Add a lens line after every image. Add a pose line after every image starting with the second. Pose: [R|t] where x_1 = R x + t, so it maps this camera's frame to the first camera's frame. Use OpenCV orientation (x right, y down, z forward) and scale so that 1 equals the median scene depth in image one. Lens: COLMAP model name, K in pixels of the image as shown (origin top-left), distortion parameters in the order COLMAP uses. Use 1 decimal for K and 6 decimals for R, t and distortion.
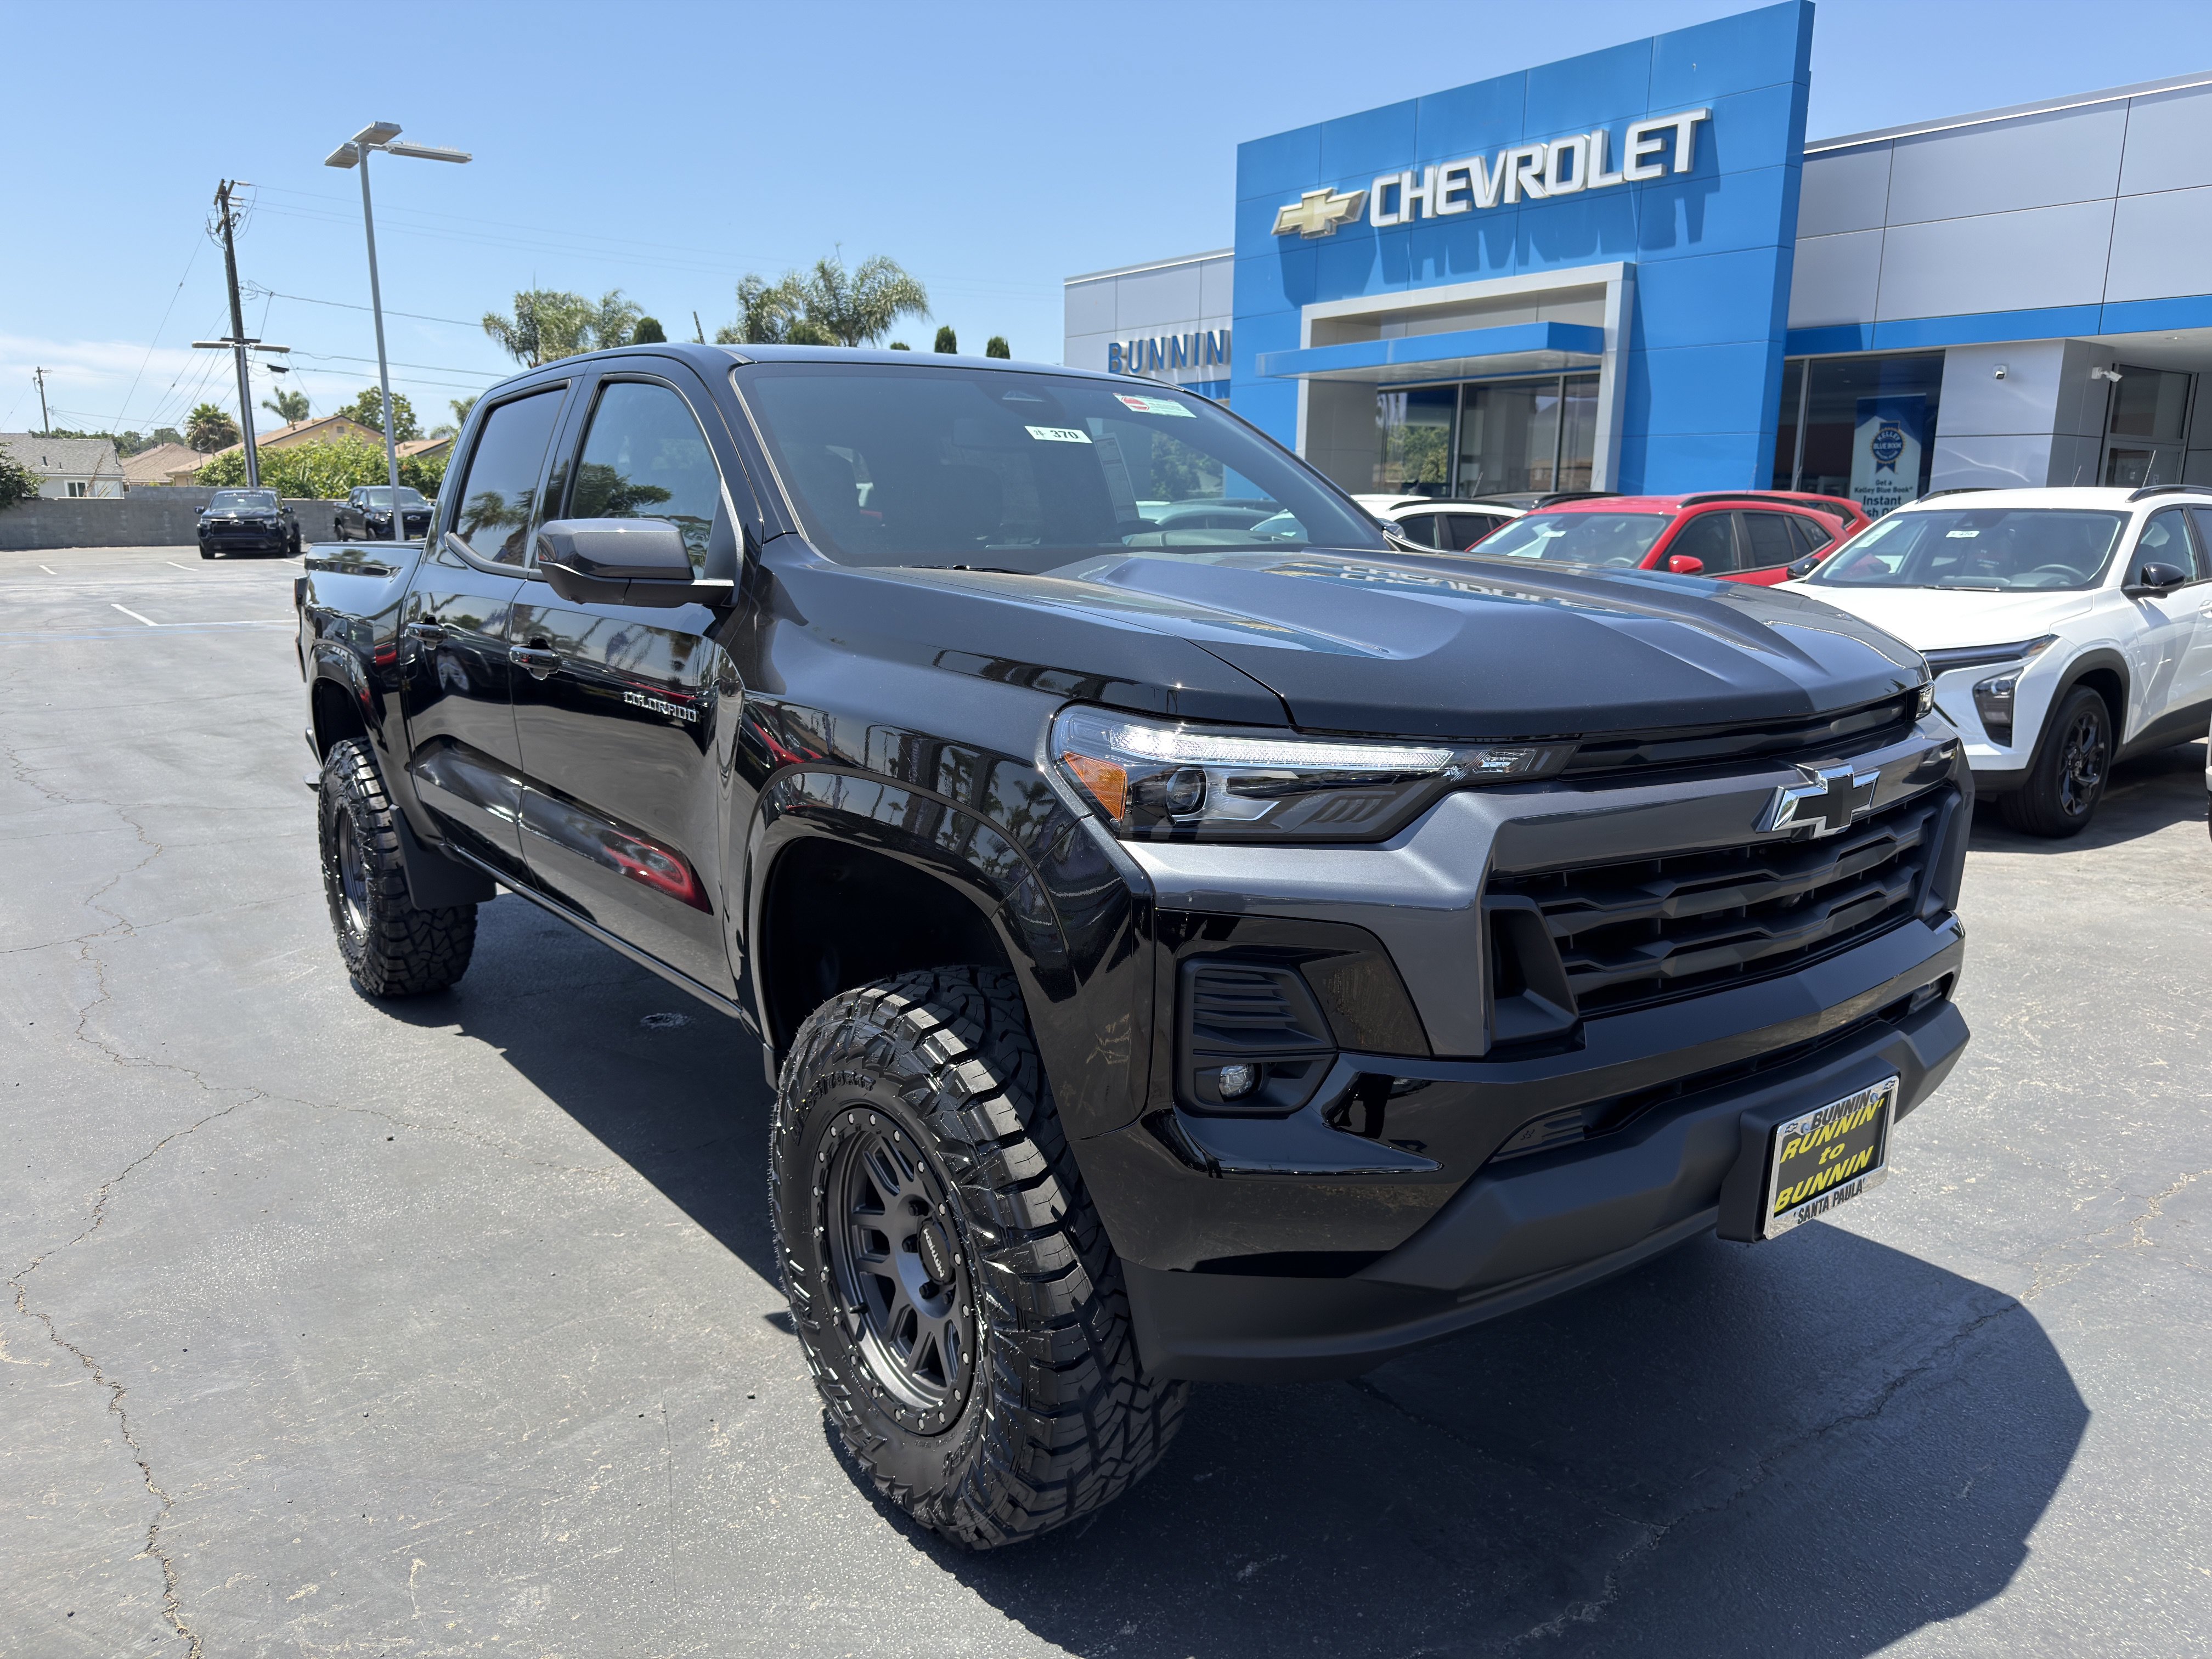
lens RADIAL K [[1611.9, 0, 1115.0], [0, 1611.9, 826.9], [0, 0, 1]] dist [0.030441, -0.042026]
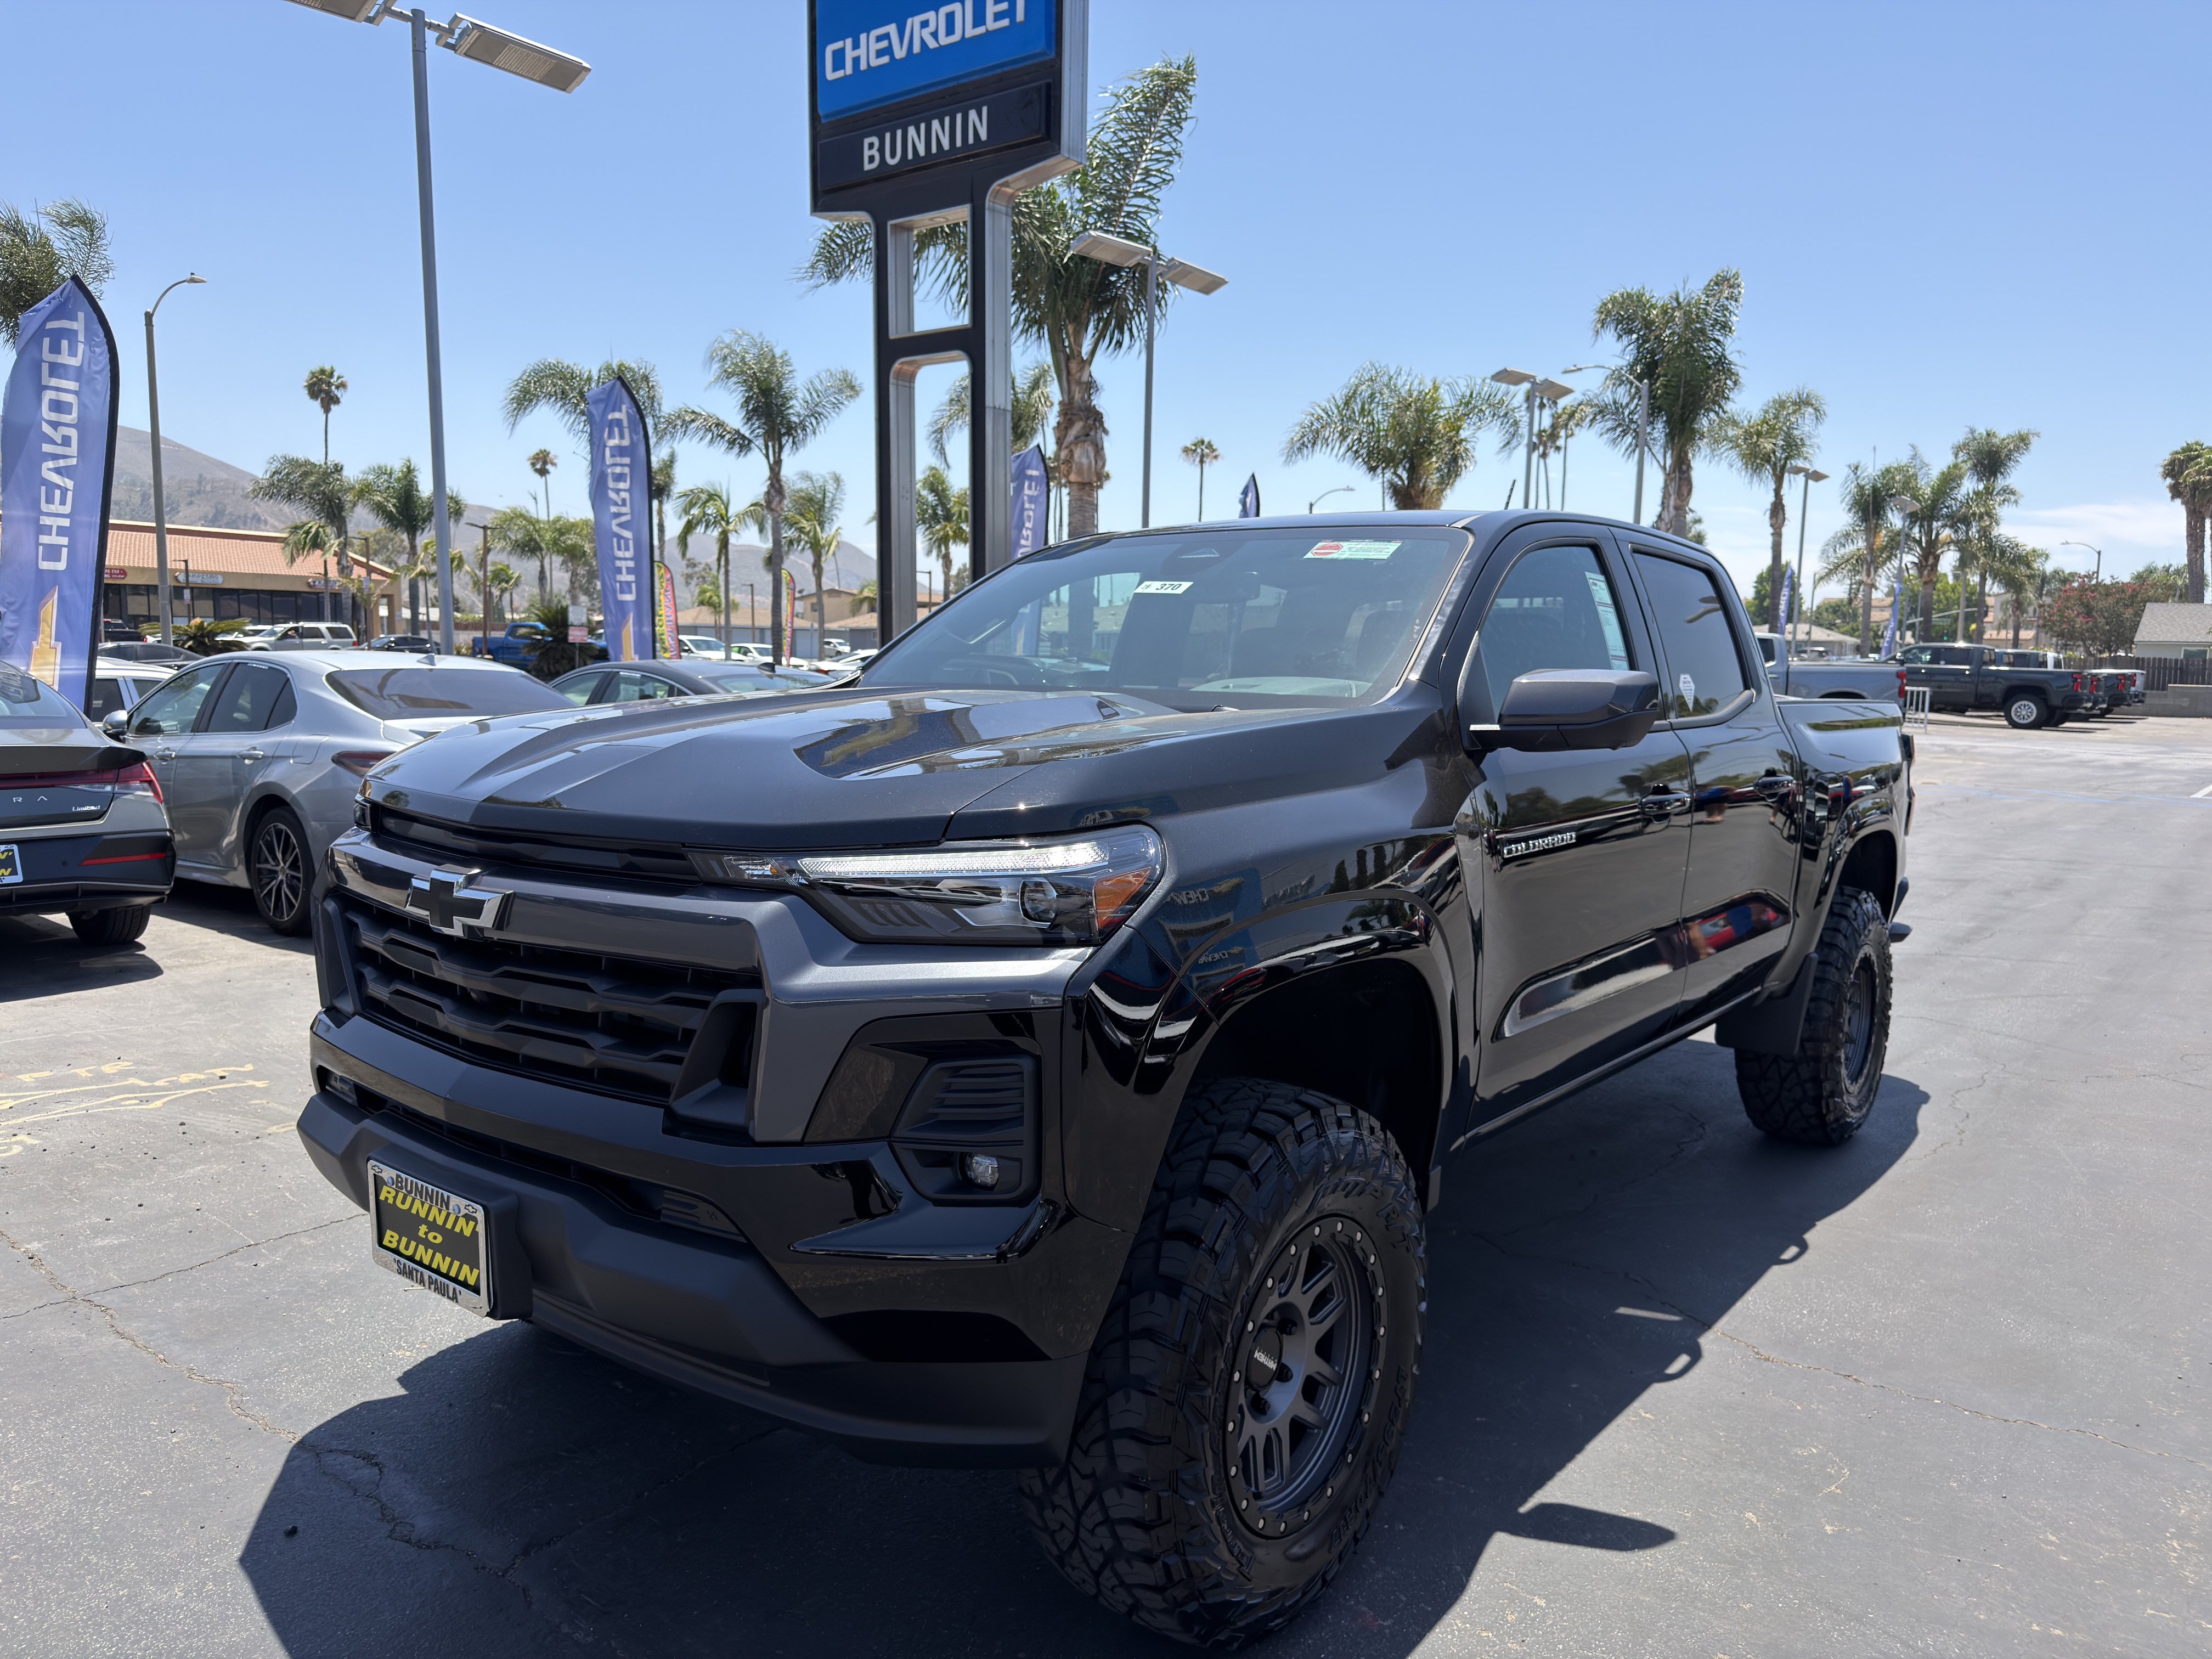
lens RADIAL K [[1611.9, 0, 1115.0], [0, 1611.9, 826.9], [0, 0, 1]] dist [0.030441, -0.042026]
pose [[0.231122, 0.107068, -0.967016, 1.553227], [-0.206839, 0.976613, 0.058695, -0.217325], [0.950684, 0.186451, 0.247862, 1.117229]]
